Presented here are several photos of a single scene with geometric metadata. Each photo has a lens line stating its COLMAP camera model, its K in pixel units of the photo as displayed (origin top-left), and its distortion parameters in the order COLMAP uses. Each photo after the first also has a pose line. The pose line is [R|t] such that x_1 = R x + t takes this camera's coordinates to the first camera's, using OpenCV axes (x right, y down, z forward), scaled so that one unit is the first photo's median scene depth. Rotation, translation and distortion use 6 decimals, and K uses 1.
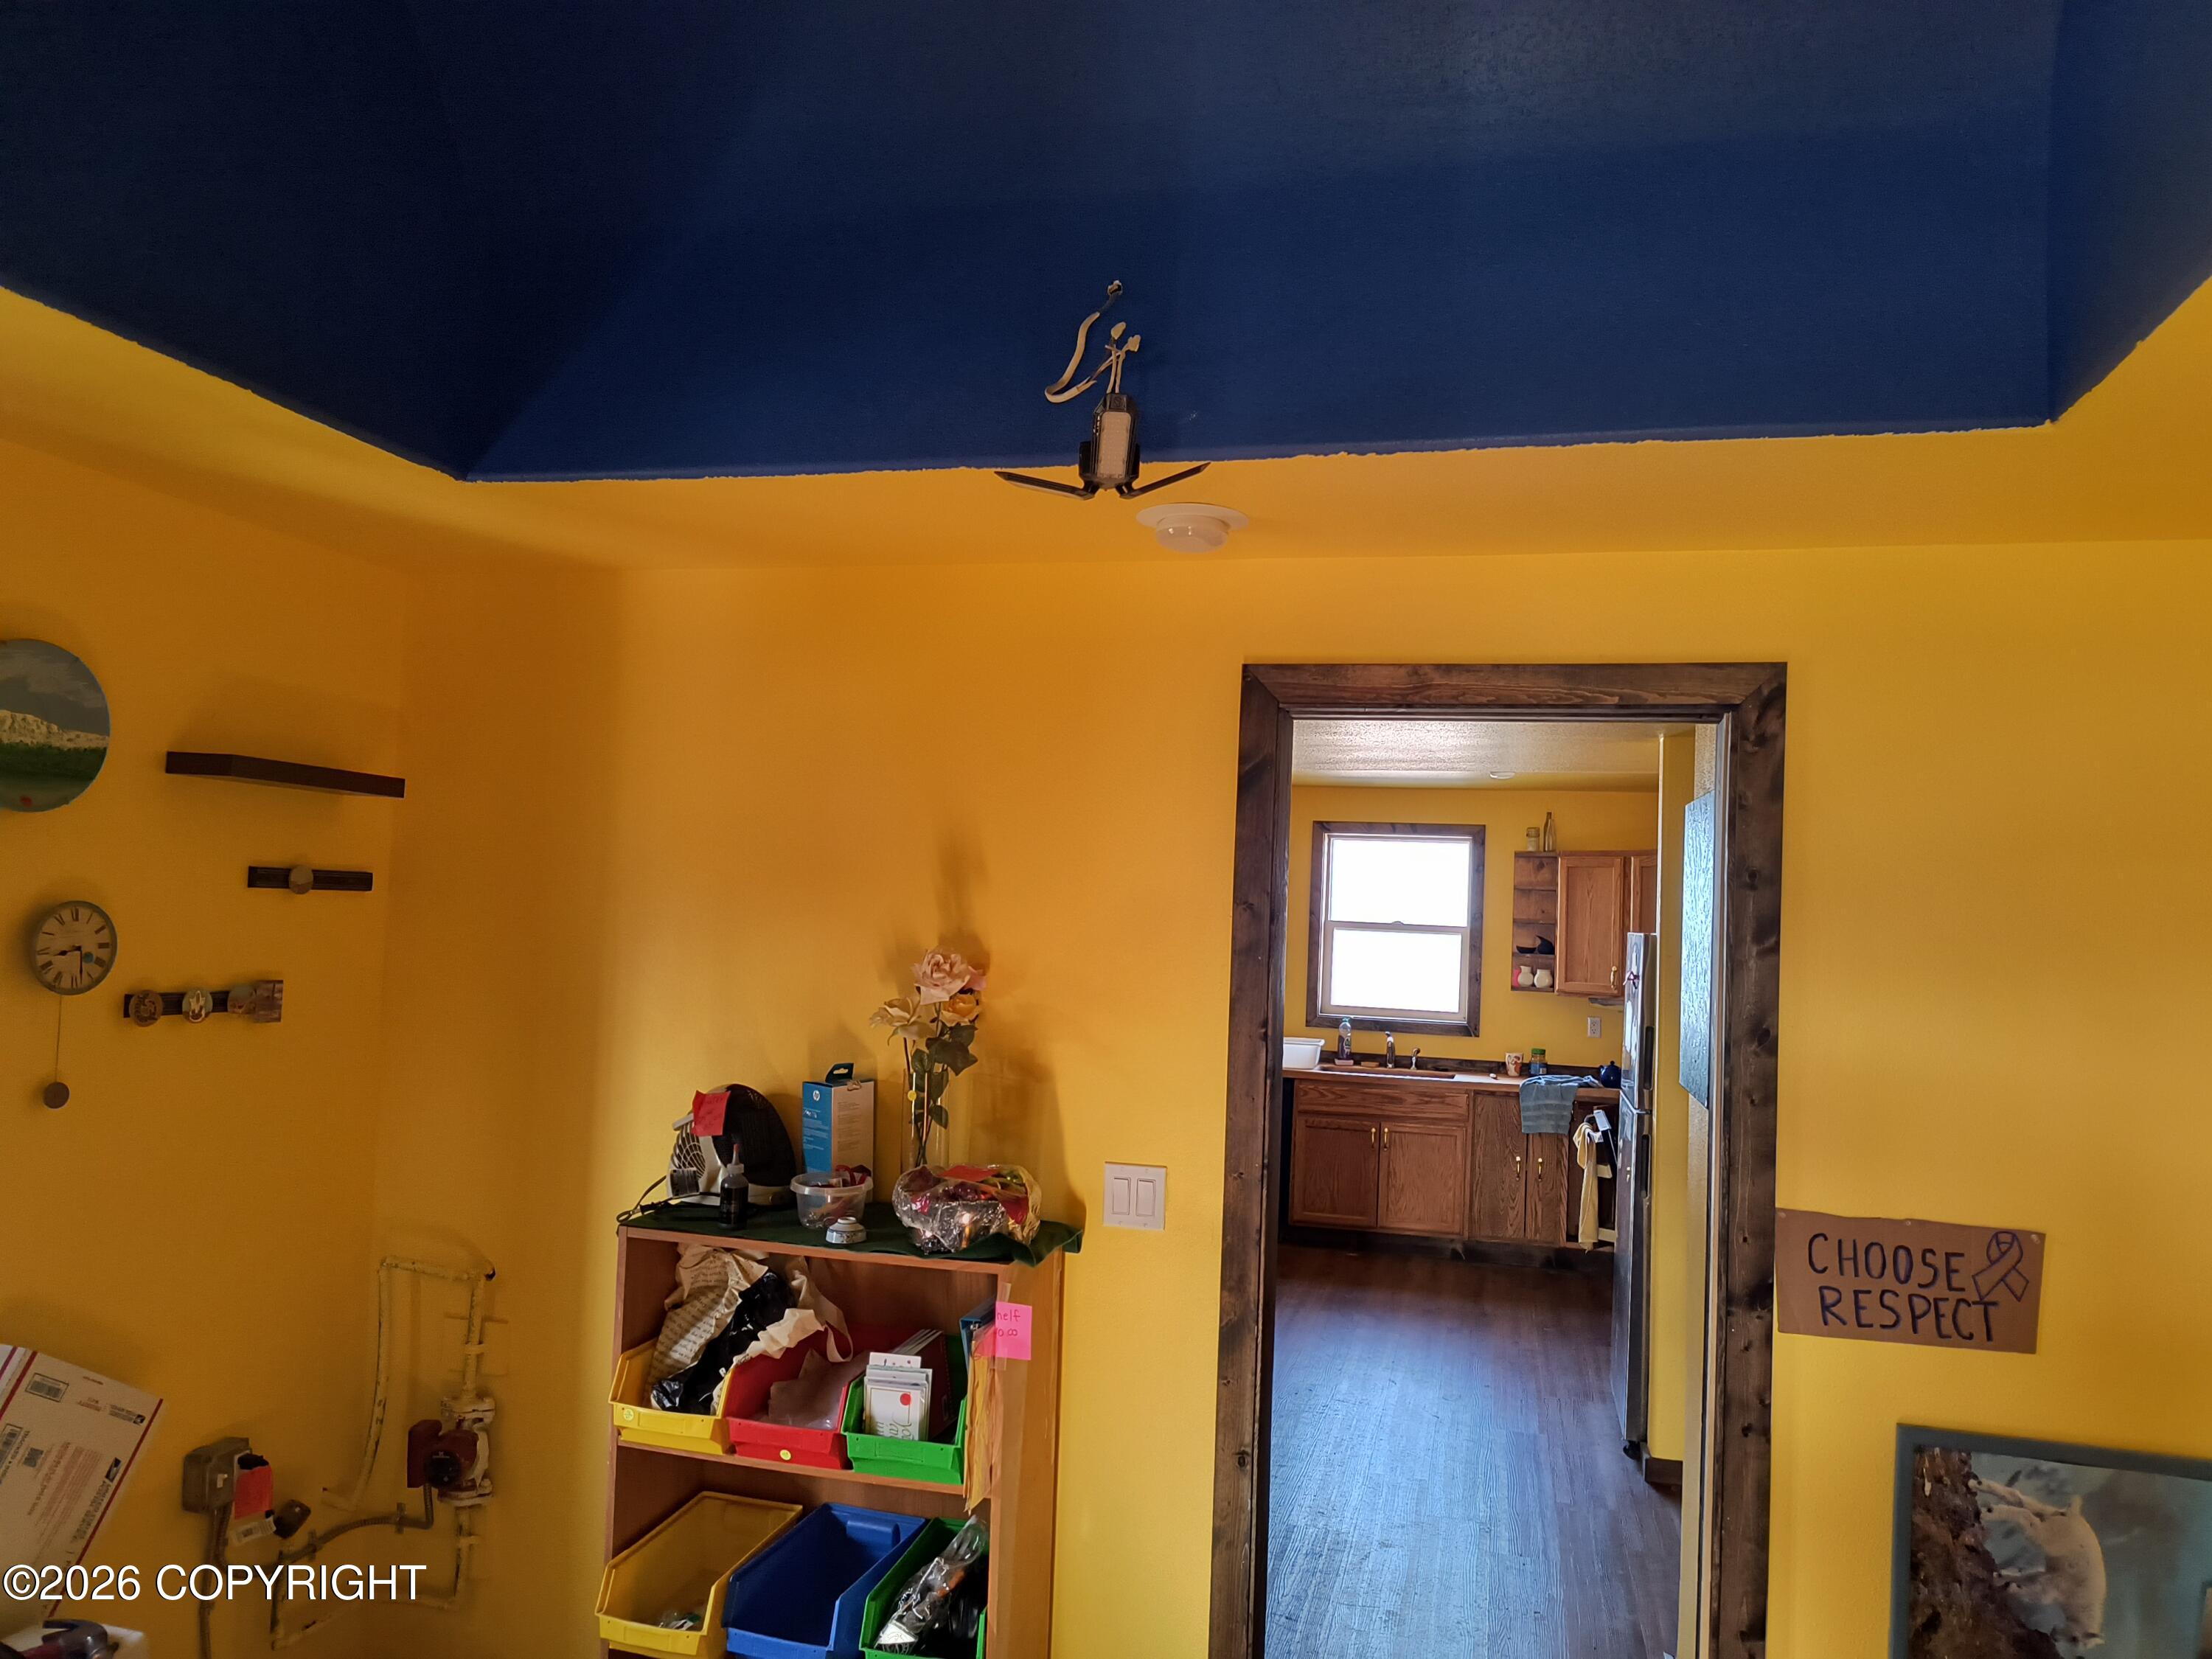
lens RADIAL K [[1533.2, 0, 1112.3], [0, 1533.2, 843.5], [0, 0, 1]] dist [0.032147, -0.032732]
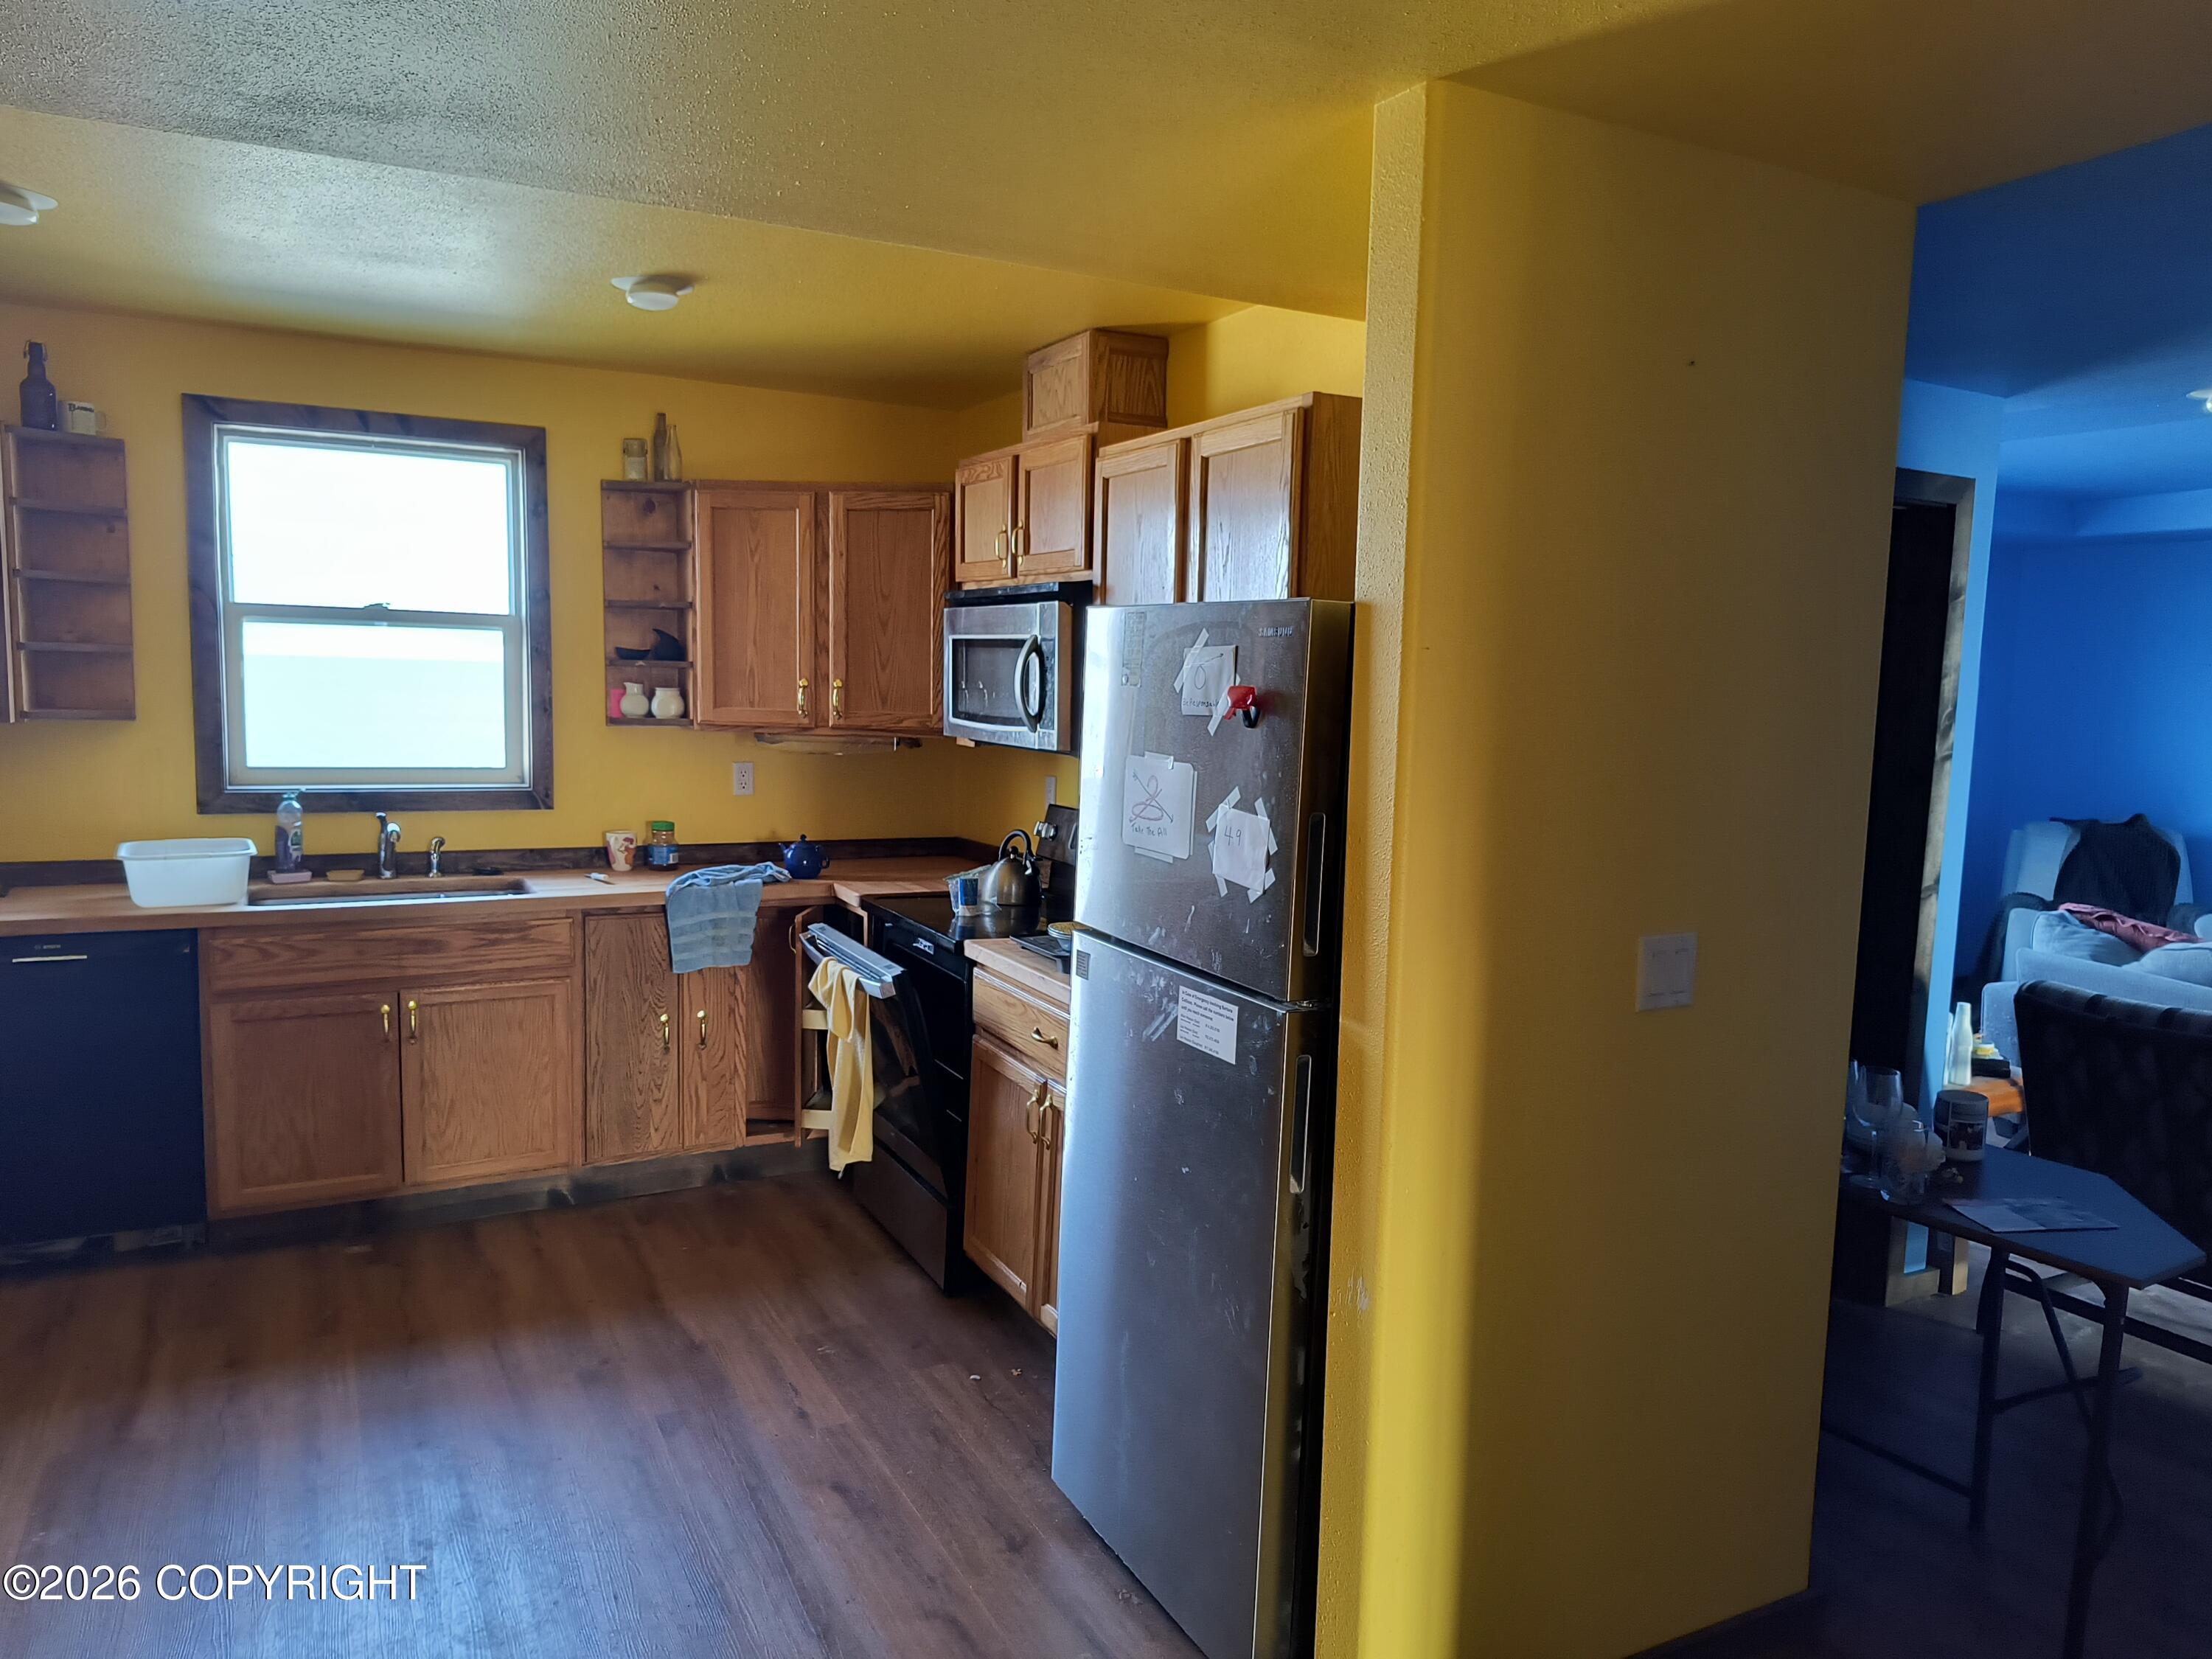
lens RADIAL K [[1533.2, 0, 1135.1], [0, 1533.2, 848.4], [0, 0, 1]] dist [0.032147, -0.032732]
pose [[0.737044, -0.095975, 0.668996, 0.044970], [-0.029946, 0.984256, 0.174195, 0.112223], [-0.675181, -0.148424, 0.722566, 1.433640]]
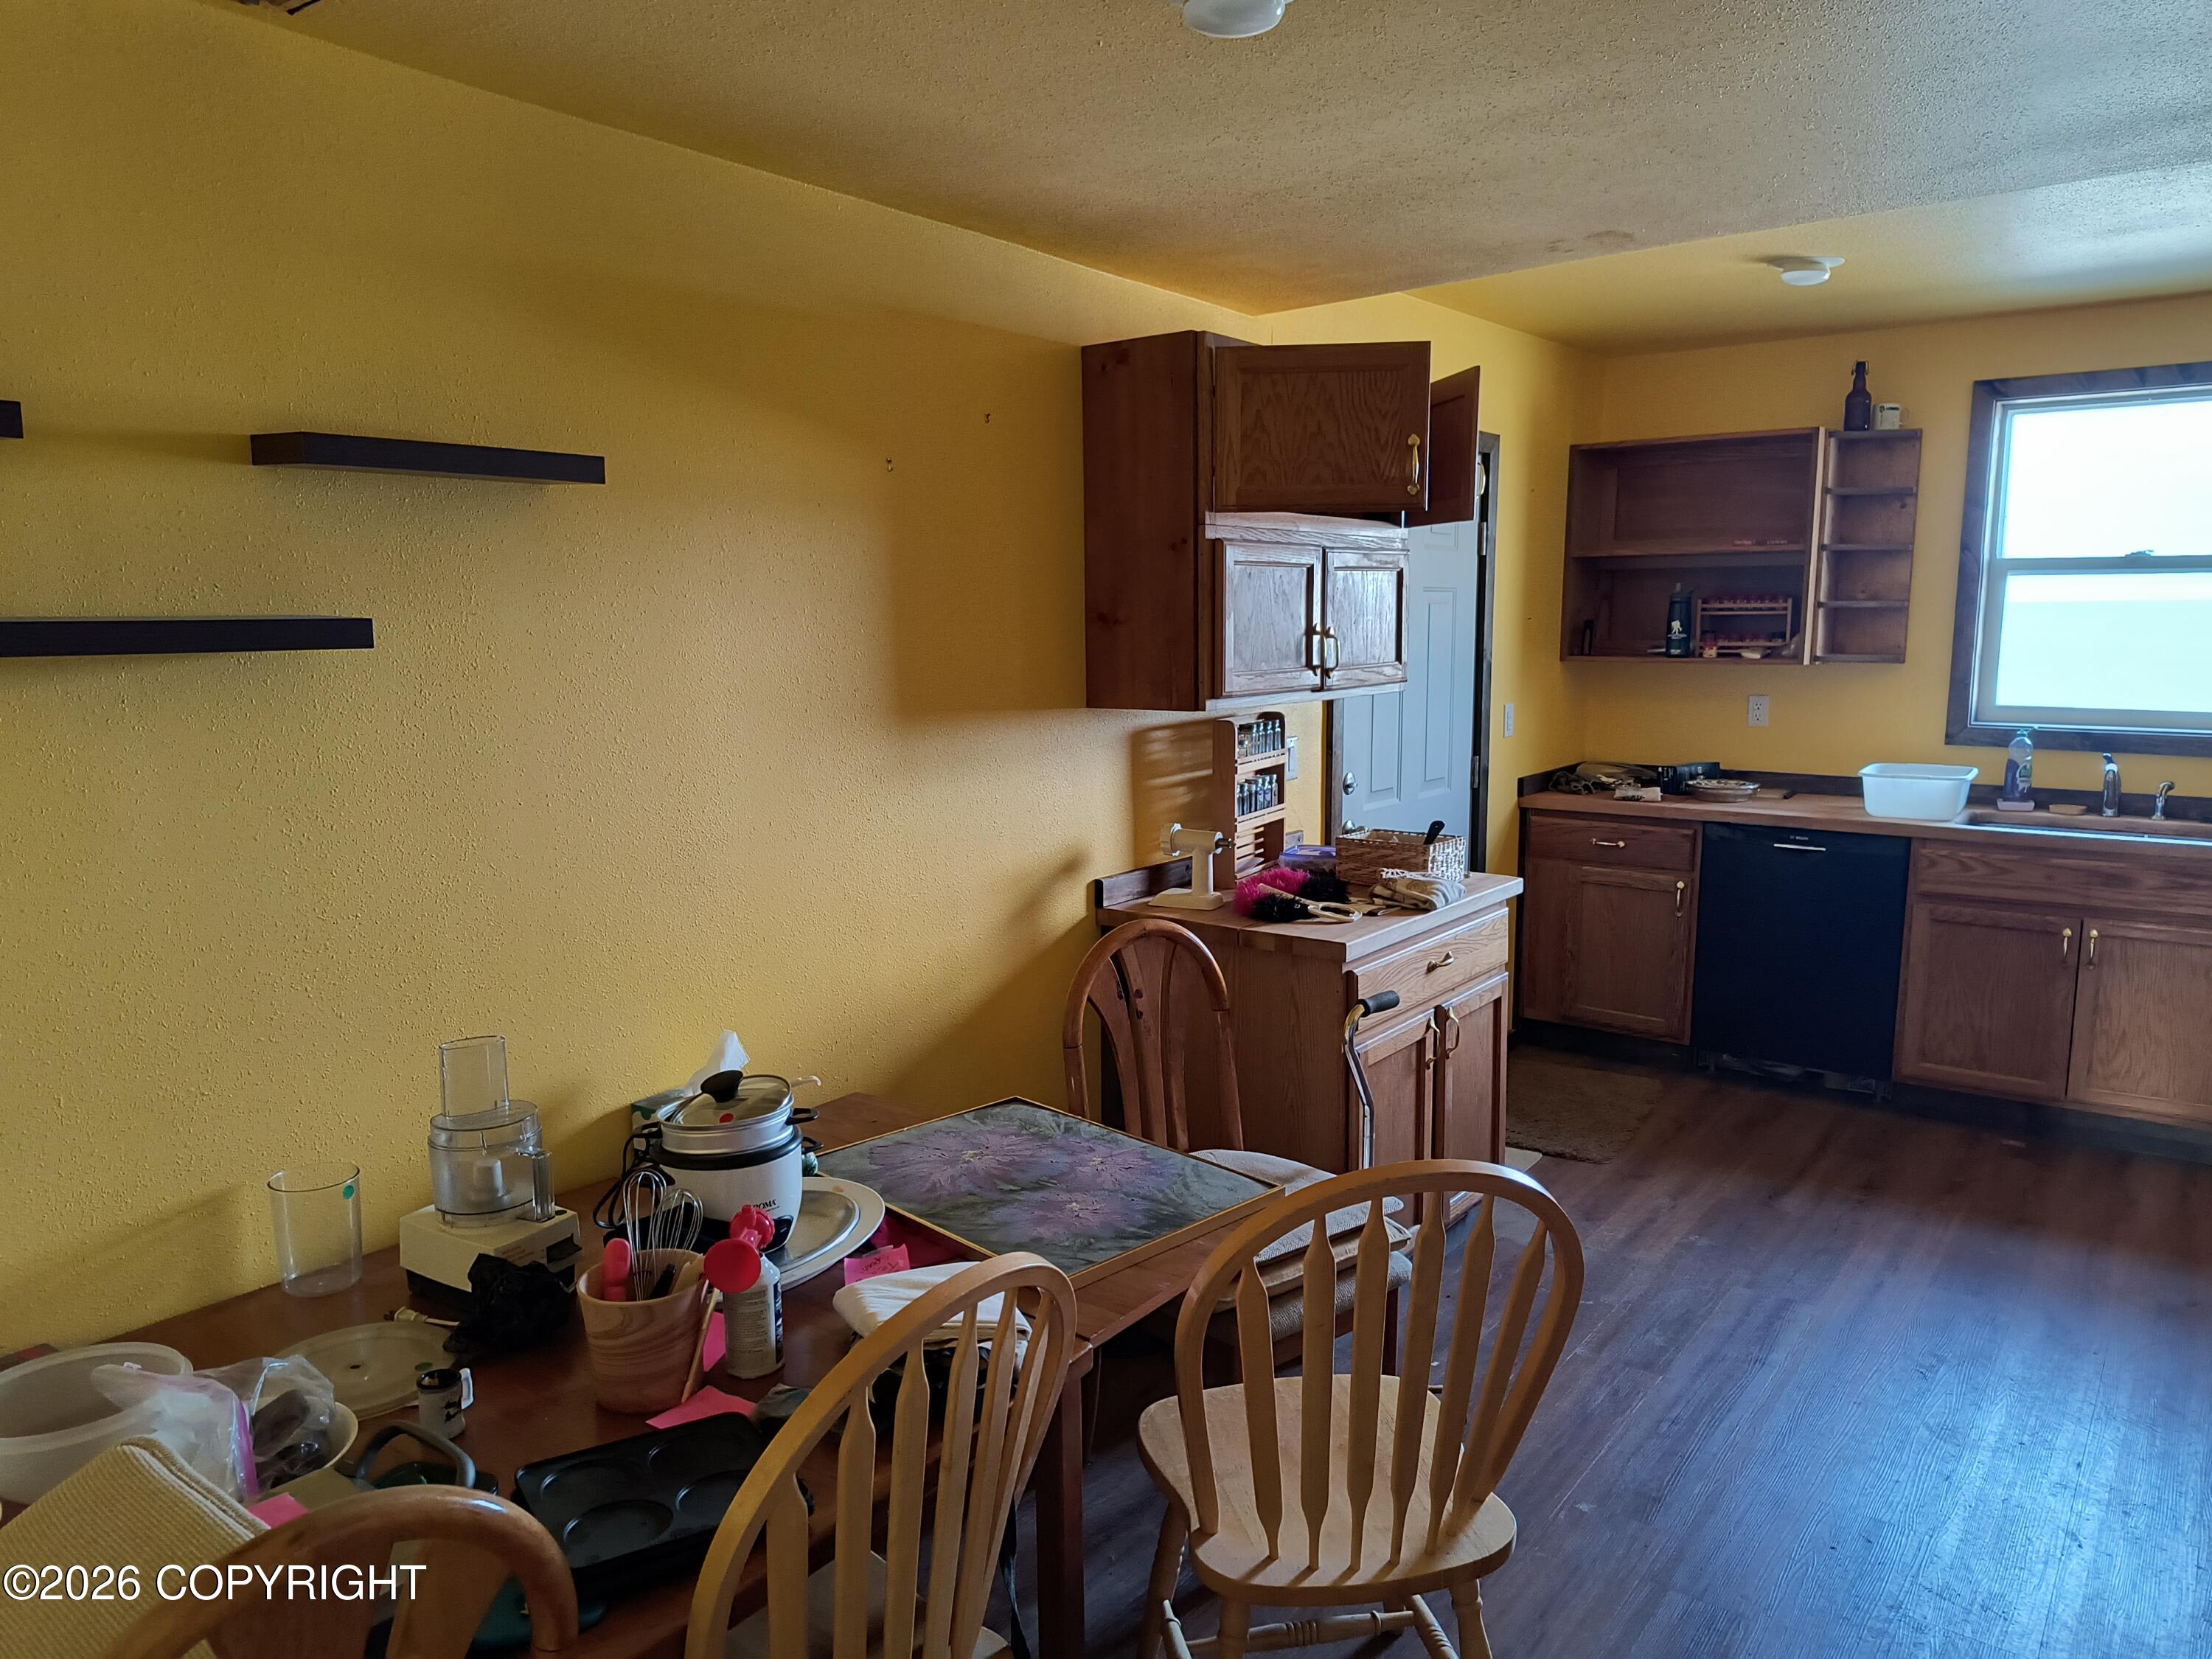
lens RADIAL K [[1533.2, 0, 1120.5], [0, 1533.2, 836.8], [0, 0, 1]] dist [0.032147, -0.032732]
pose [[0.923046, 0.011015, -0.384531, 0.211570], [0.062000, 0.982262, 0.176966, 0.102396], [0.379660, -0.187189, 0.905991, 1.148587]]
